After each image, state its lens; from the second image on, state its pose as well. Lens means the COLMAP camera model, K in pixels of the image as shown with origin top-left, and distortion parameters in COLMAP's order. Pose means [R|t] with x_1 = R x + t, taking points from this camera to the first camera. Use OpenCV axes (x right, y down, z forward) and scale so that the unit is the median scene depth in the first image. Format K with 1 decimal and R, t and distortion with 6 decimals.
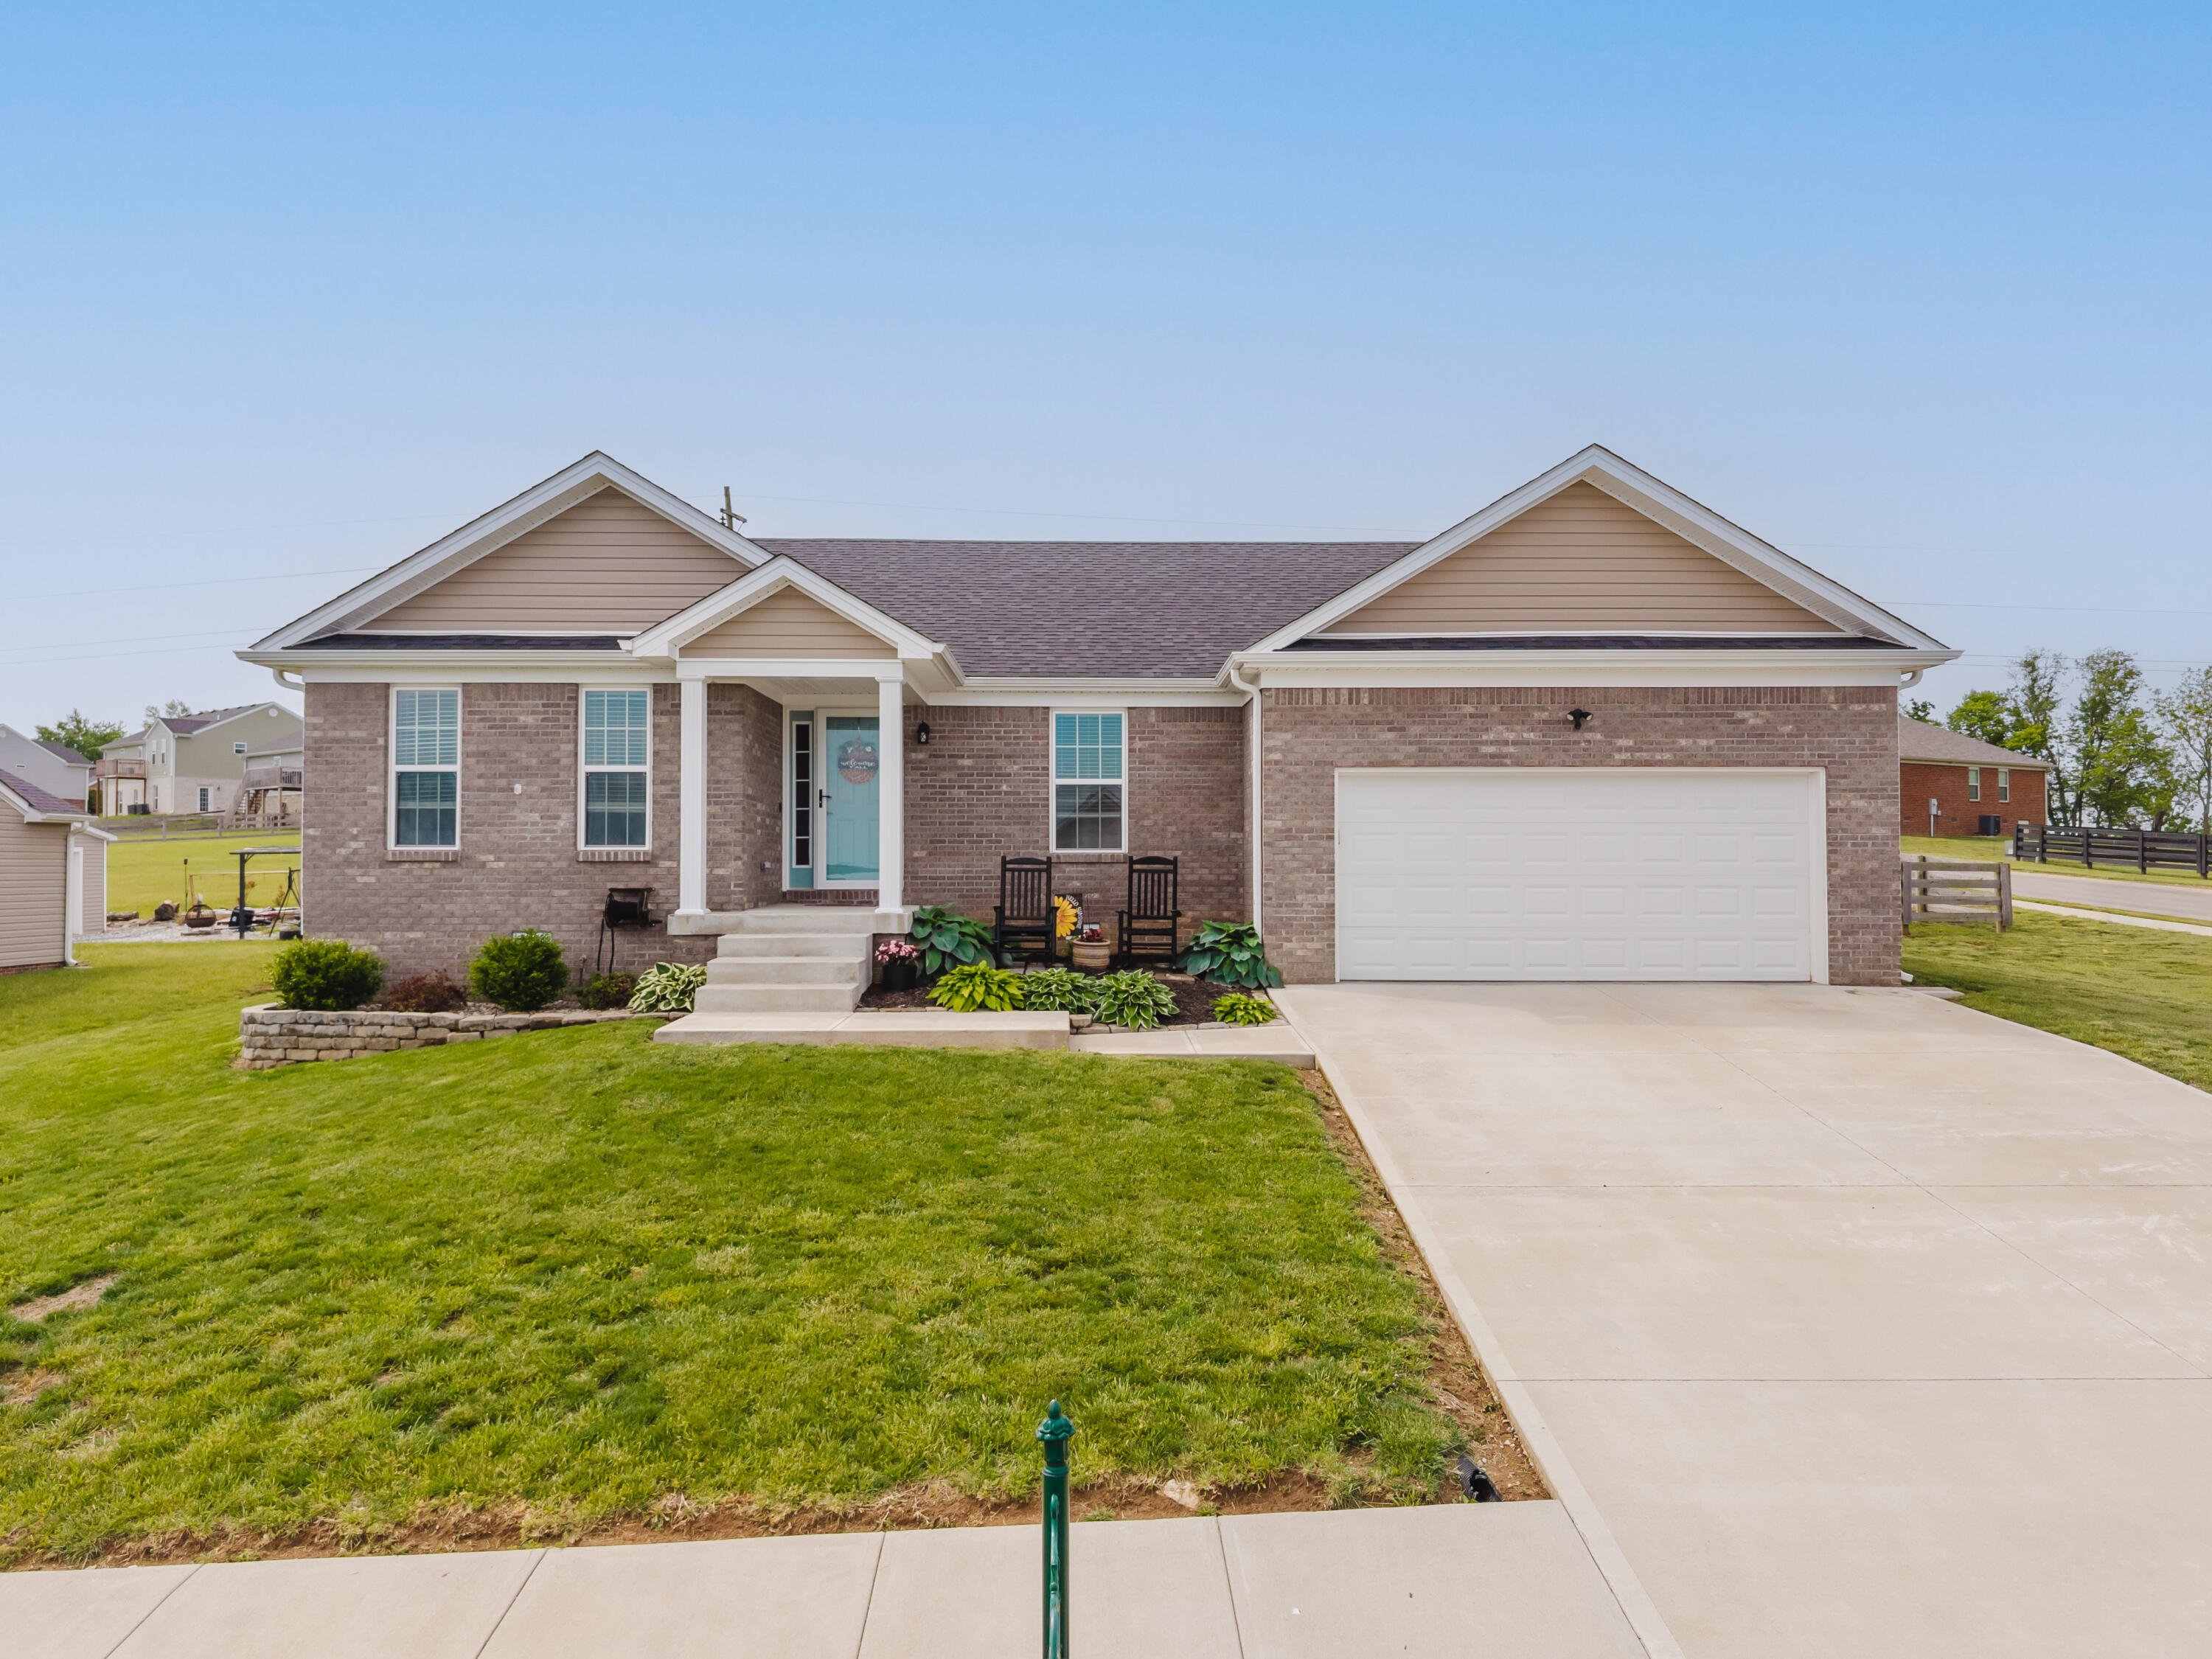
lens RADIAL K [[1513.3, 0, 1099.7], [0, 1513.3, 831.5], [0, 0, 1]] dist [0.043355, -0.008265]
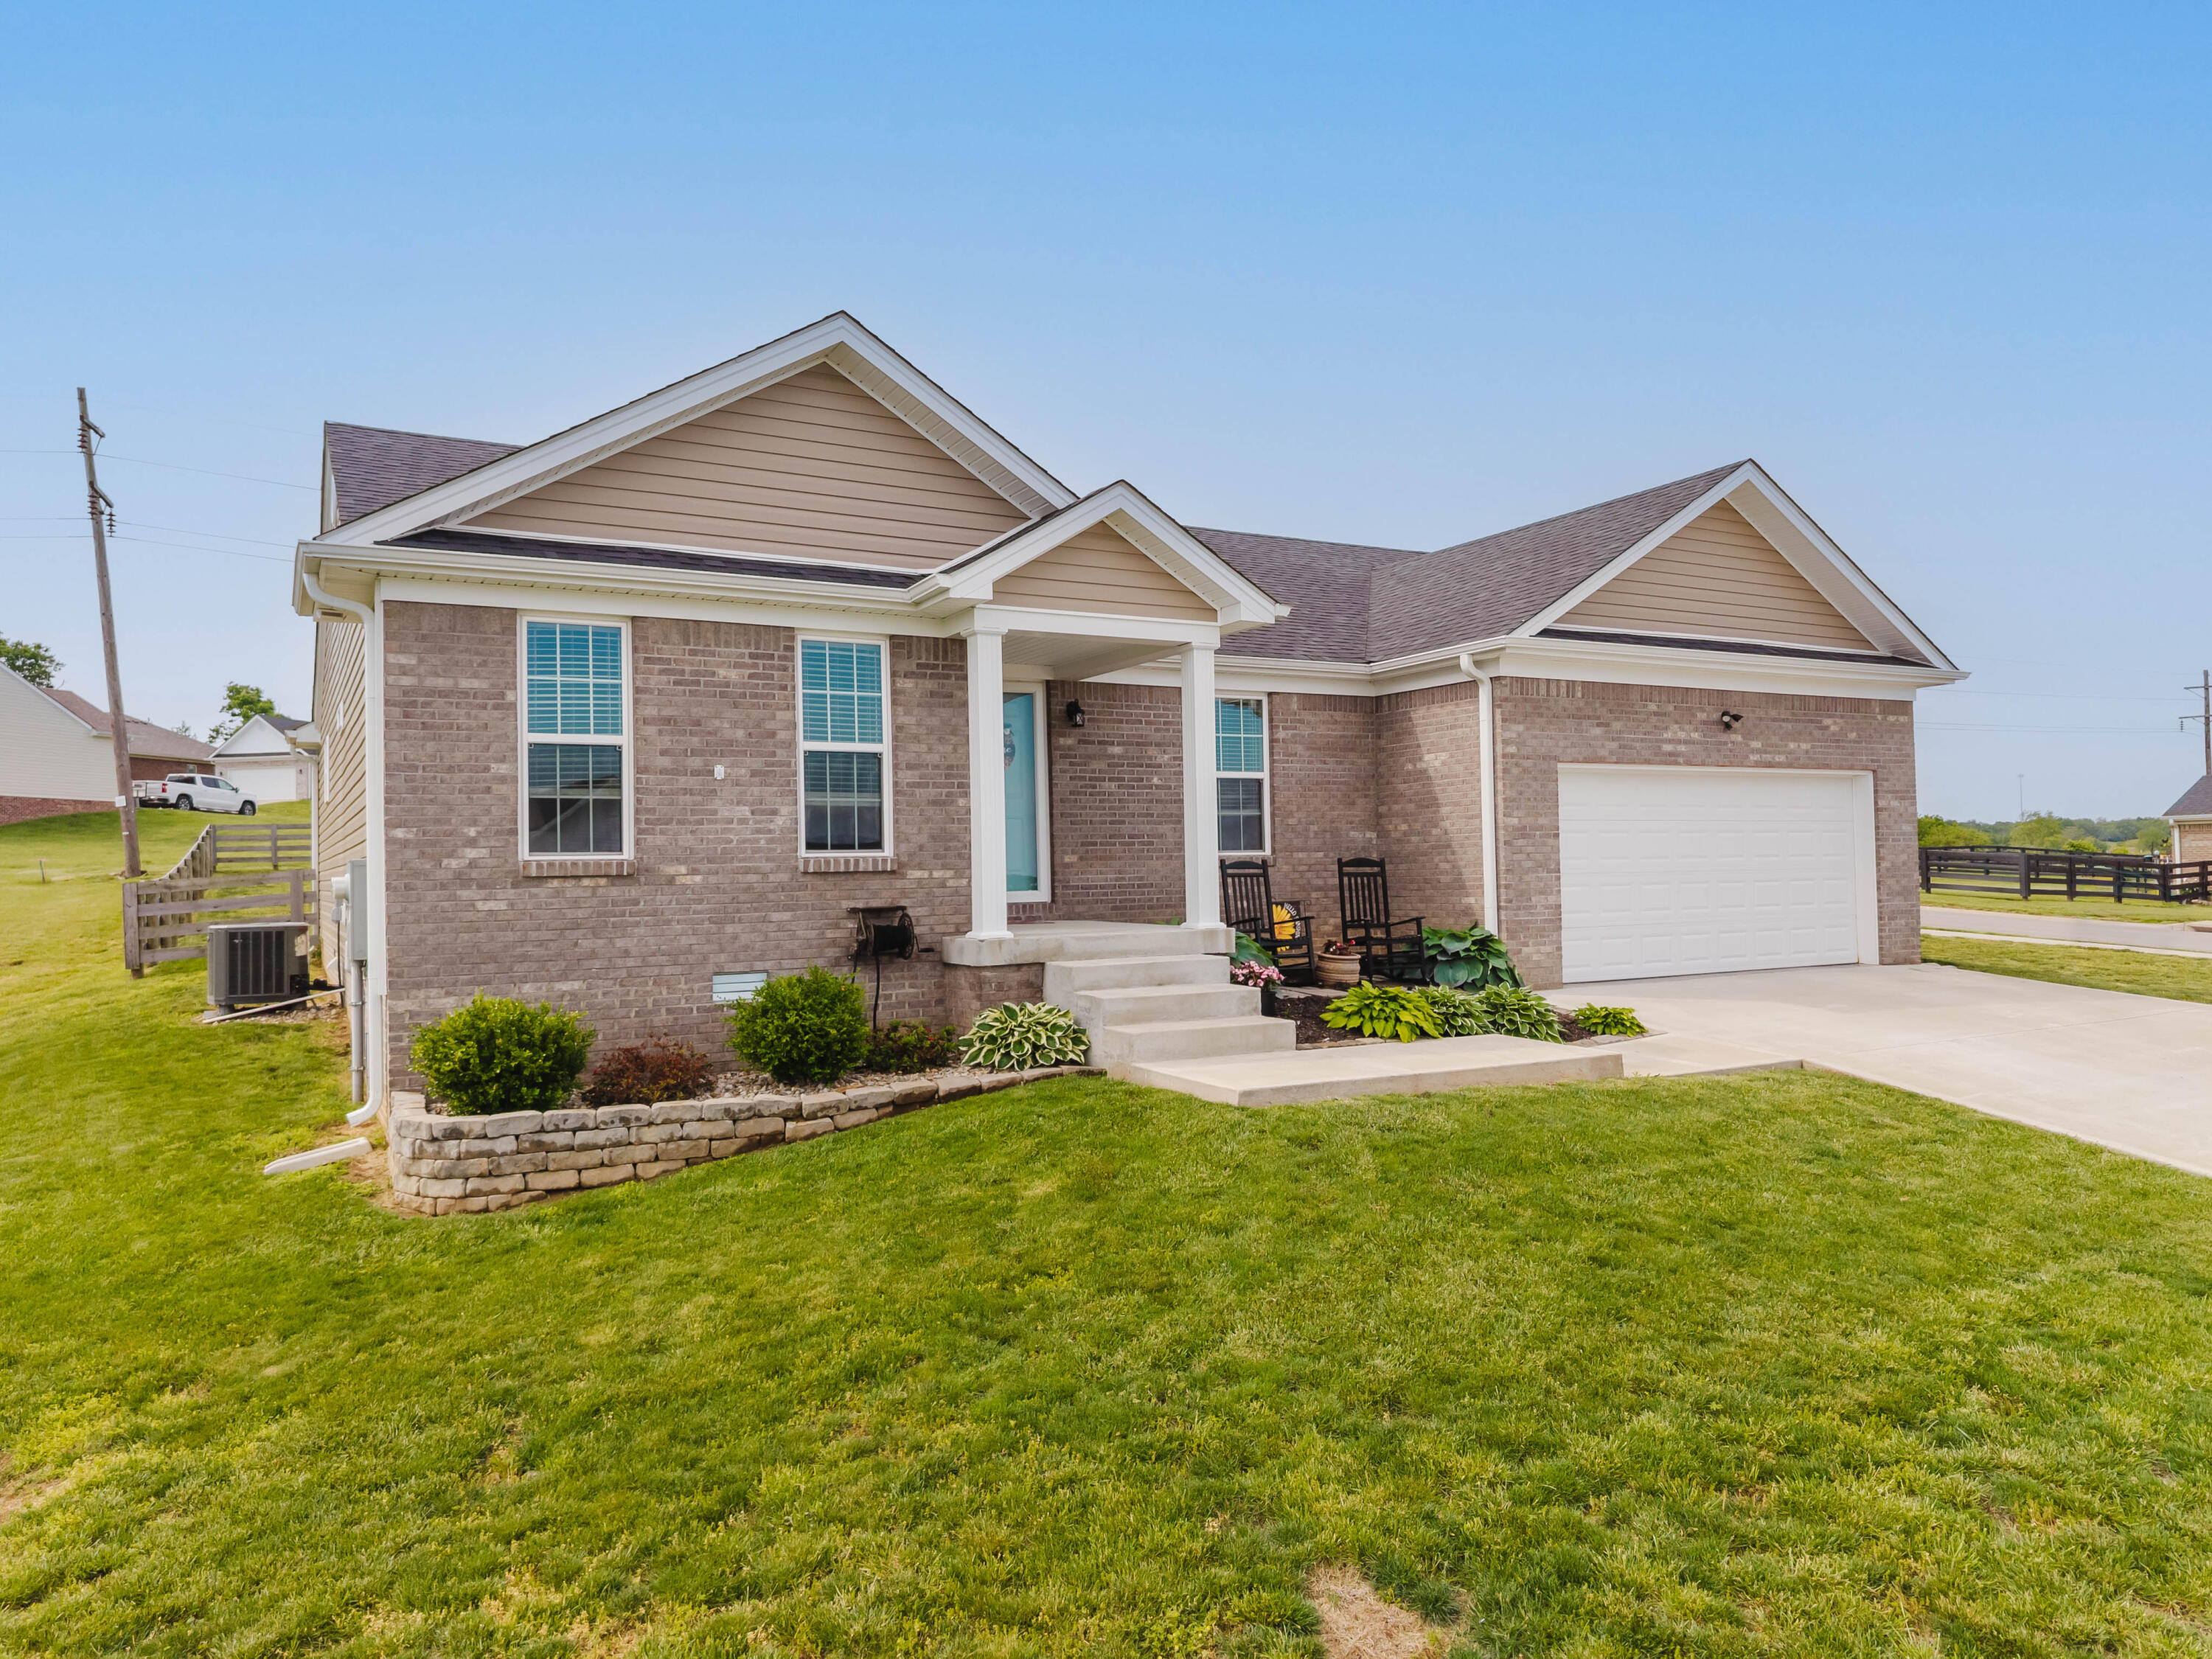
lens RADIAL K [[1513.3, 0, 1105.9], [0, 1513.3, 827.8], [0, 0, 1]] dist [0.043355, -0.008265]
pose [[0.875446, -0.001785, 0.483312, -0.563627], [0.005299, 0.999969, -0.005906, 0.003163], [-0.483286, 0.007732, 0.875428, 0.295947]]
